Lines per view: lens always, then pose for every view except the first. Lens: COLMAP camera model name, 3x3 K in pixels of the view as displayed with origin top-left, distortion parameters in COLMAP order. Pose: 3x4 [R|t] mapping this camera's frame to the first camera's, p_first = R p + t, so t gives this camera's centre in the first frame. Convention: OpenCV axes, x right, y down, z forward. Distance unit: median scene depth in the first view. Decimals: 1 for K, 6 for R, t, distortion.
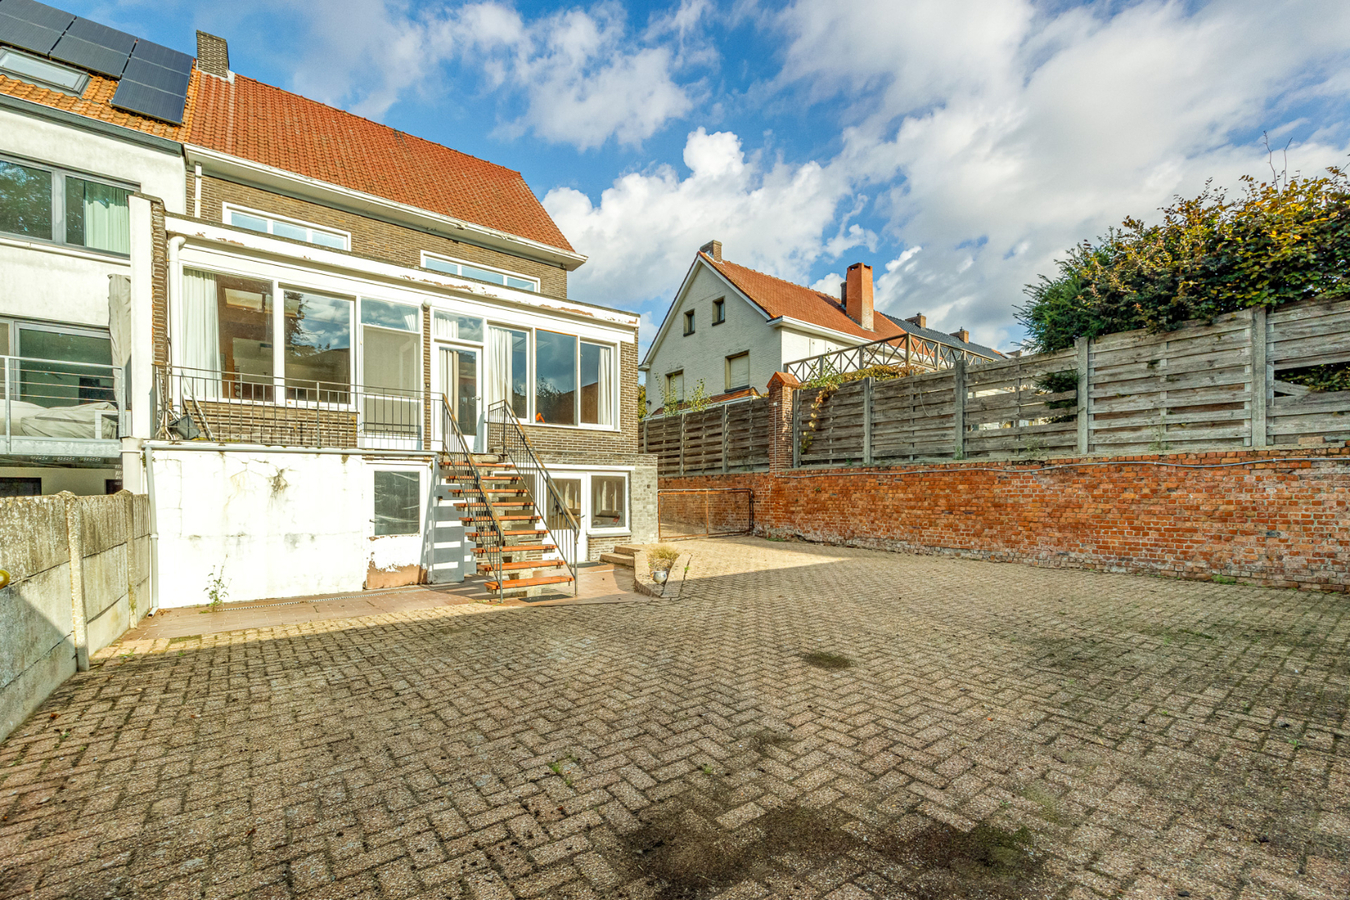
lens RADIAL K [[558.9, 0, 671.7], [0, 558.9, 498.7], [0, 0, 1]] dist [-0.002613, 0.000193]
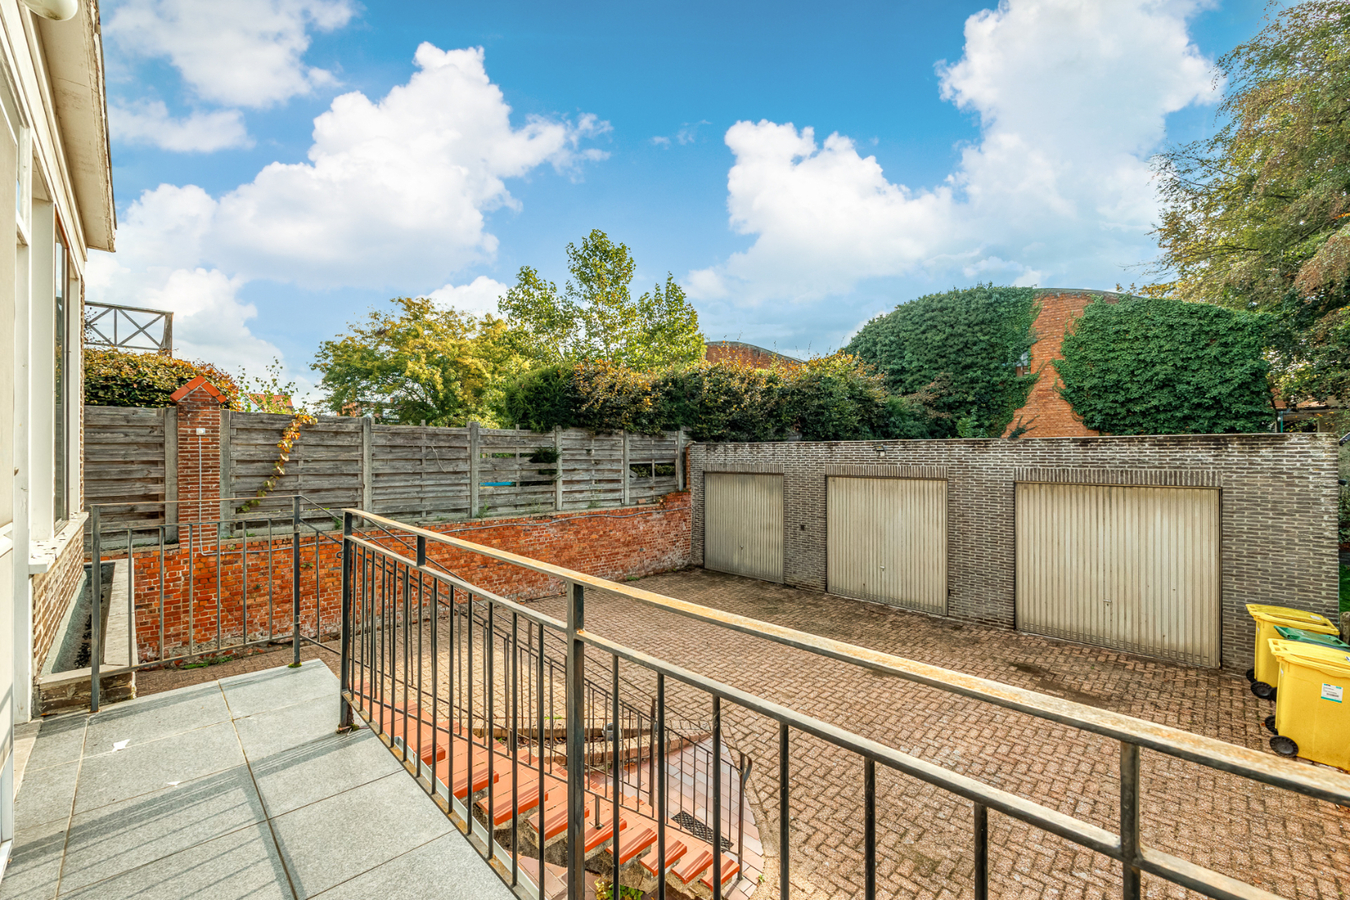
lens RADIAL K [[558.9, 0, 671.6], [0, 558.9, 448.6], [0, 0, 1]] dist [-0.002613, 0.000193]
pose [[-0.139937, 0.008181, 0.990127, -0.630327], [0.007120, 0.999948, -0.007255, -0.195720], [-0.990135, 0.006034, -0.139988, 0.815587]]
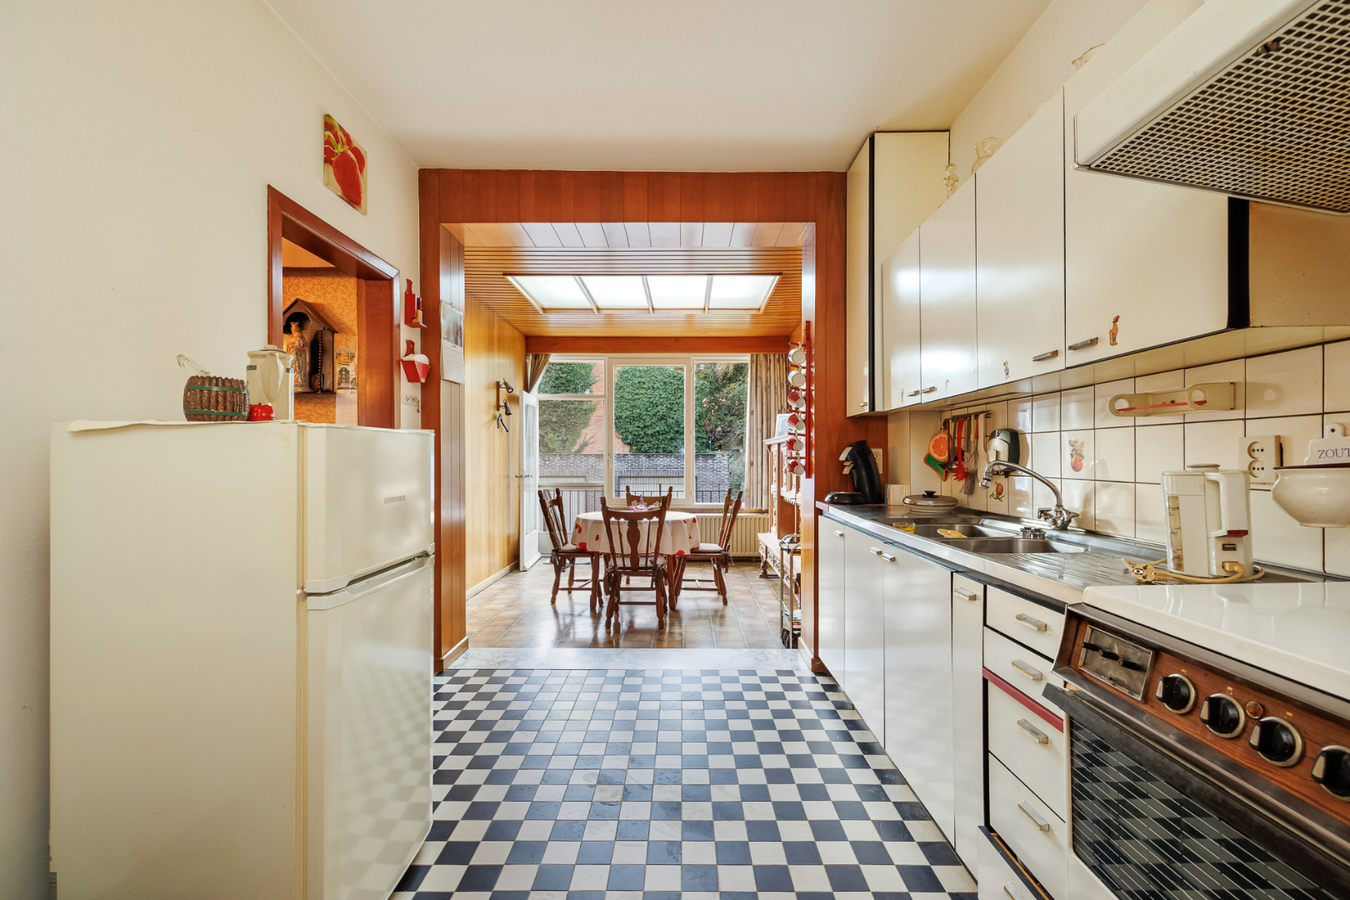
lens RADIAL K [[558.9, 0, 676.8], [0, 558.9, 455.0], [0, 0, 1]] dist [-0.002613, 0.000193]
pose [[-0.794459, 0.004196, 0.607304, -0.968710], [0.005480, 0.999985, 0.000260, -0.209412], [-0.607293, 0.003534, -0.794470, 1.351712]]
